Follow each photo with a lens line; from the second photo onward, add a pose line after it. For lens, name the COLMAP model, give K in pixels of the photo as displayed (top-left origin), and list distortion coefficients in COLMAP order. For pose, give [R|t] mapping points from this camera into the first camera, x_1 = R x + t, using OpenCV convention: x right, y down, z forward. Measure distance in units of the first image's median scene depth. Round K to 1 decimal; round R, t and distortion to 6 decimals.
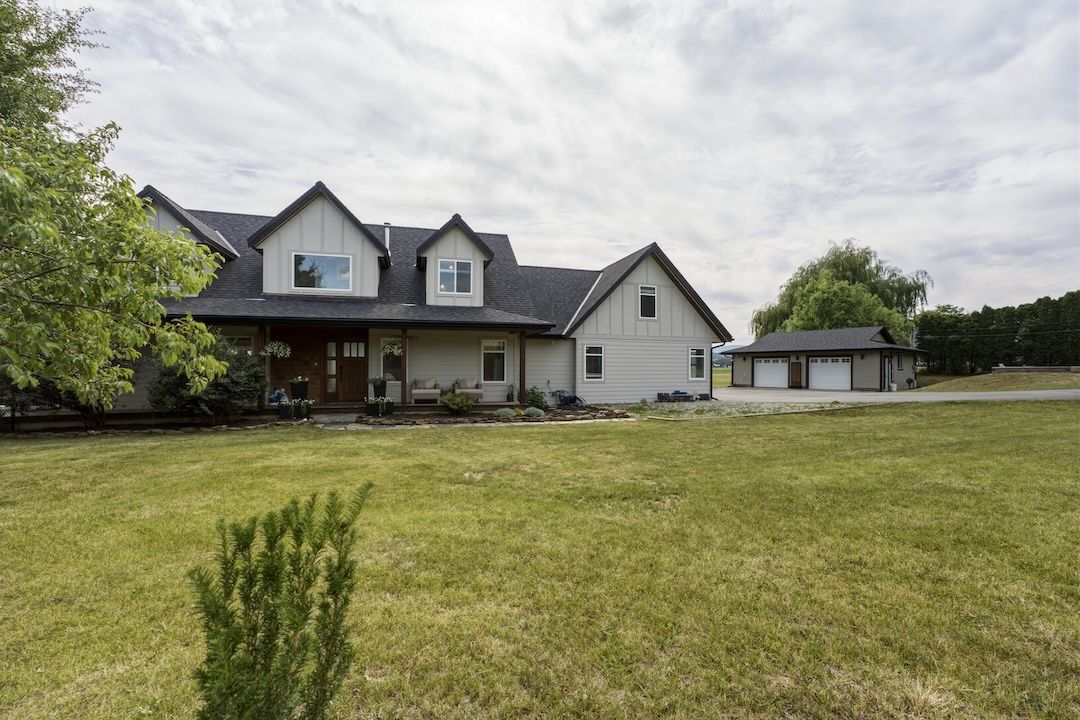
lens RADIAL K [[414.8, 0, 537.5], [0, 414.8, 370.5], [0, 0, 1]] dist [-0.000564, -0.000299]
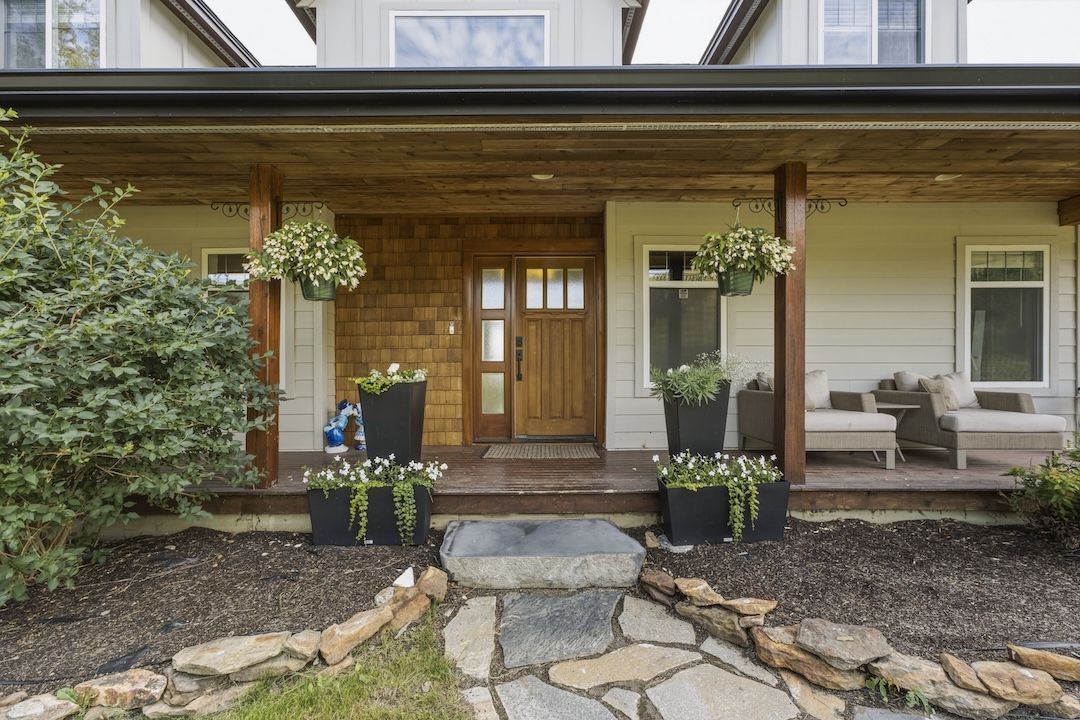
lens RADIAL K [[414.8, 0, 537.5], [0, 414.8, 370.5], [0, 0, 1]] dist [-0.000564, -0.000299]
pose [[0.962374, 0.001504, -0.271724, -0.367819], [-0.000770, 0.999996, 0.002806, 0.016008], [0.271727, -0.002491, 0.962371, 0.680451]]
